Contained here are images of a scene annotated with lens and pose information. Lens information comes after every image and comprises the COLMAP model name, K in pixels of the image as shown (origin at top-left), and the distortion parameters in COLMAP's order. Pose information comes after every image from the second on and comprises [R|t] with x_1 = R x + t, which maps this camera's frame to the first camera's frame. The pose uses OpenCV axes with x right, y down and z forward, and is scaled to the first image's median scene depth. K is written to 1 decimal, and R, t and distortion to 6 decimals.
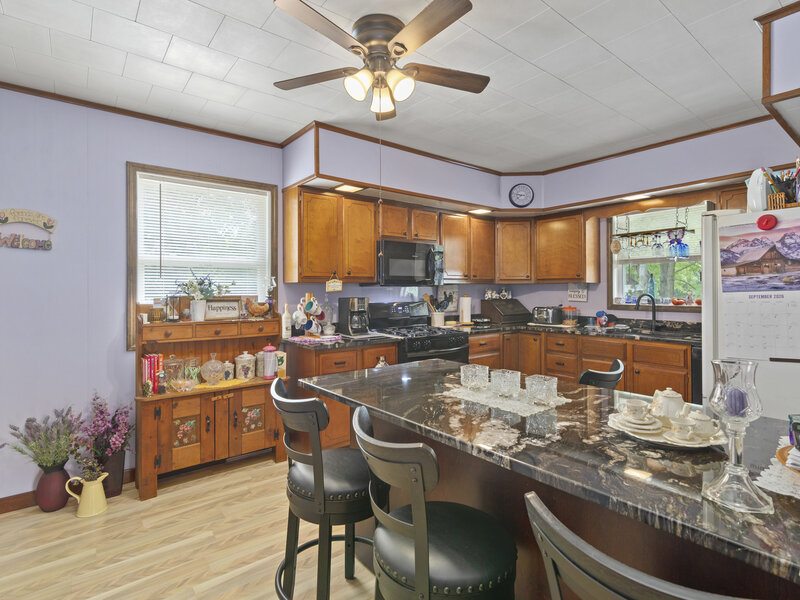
lens RADIAL K [[407.3, 0, 395.5], [0, 407.3, 299.6], [0, 0, 1]] dist [0.001999, 0.000677]
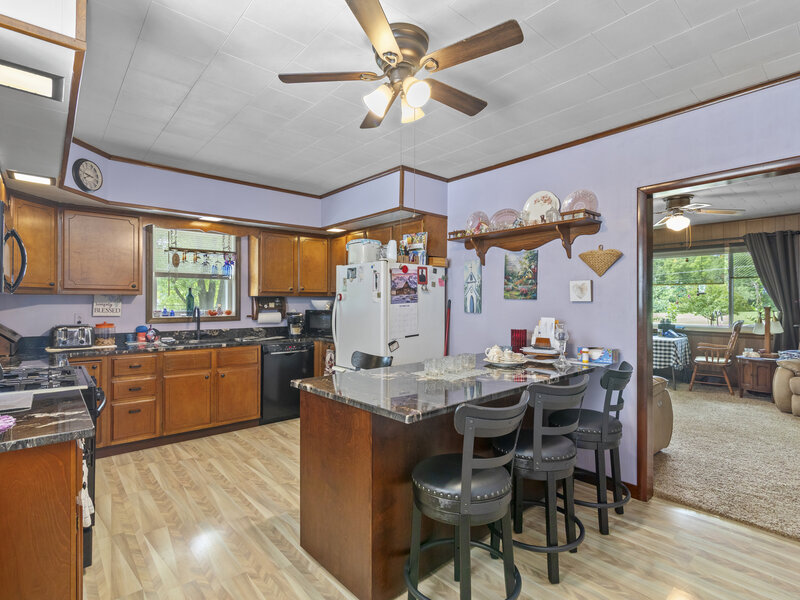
lens RADIAL K [[407.3, 0, 395.5], [0, 407.3, 299.6], [0, 0, 1]] dist [0.001999, 0.000677]
pose [[-0.048834, 0.007656, 0.998778, -0.496524], [0.024506, 0.999679, -0.006464, -0.012105], [-0.998506, 0.024160, -0.049006, 0.517427]]
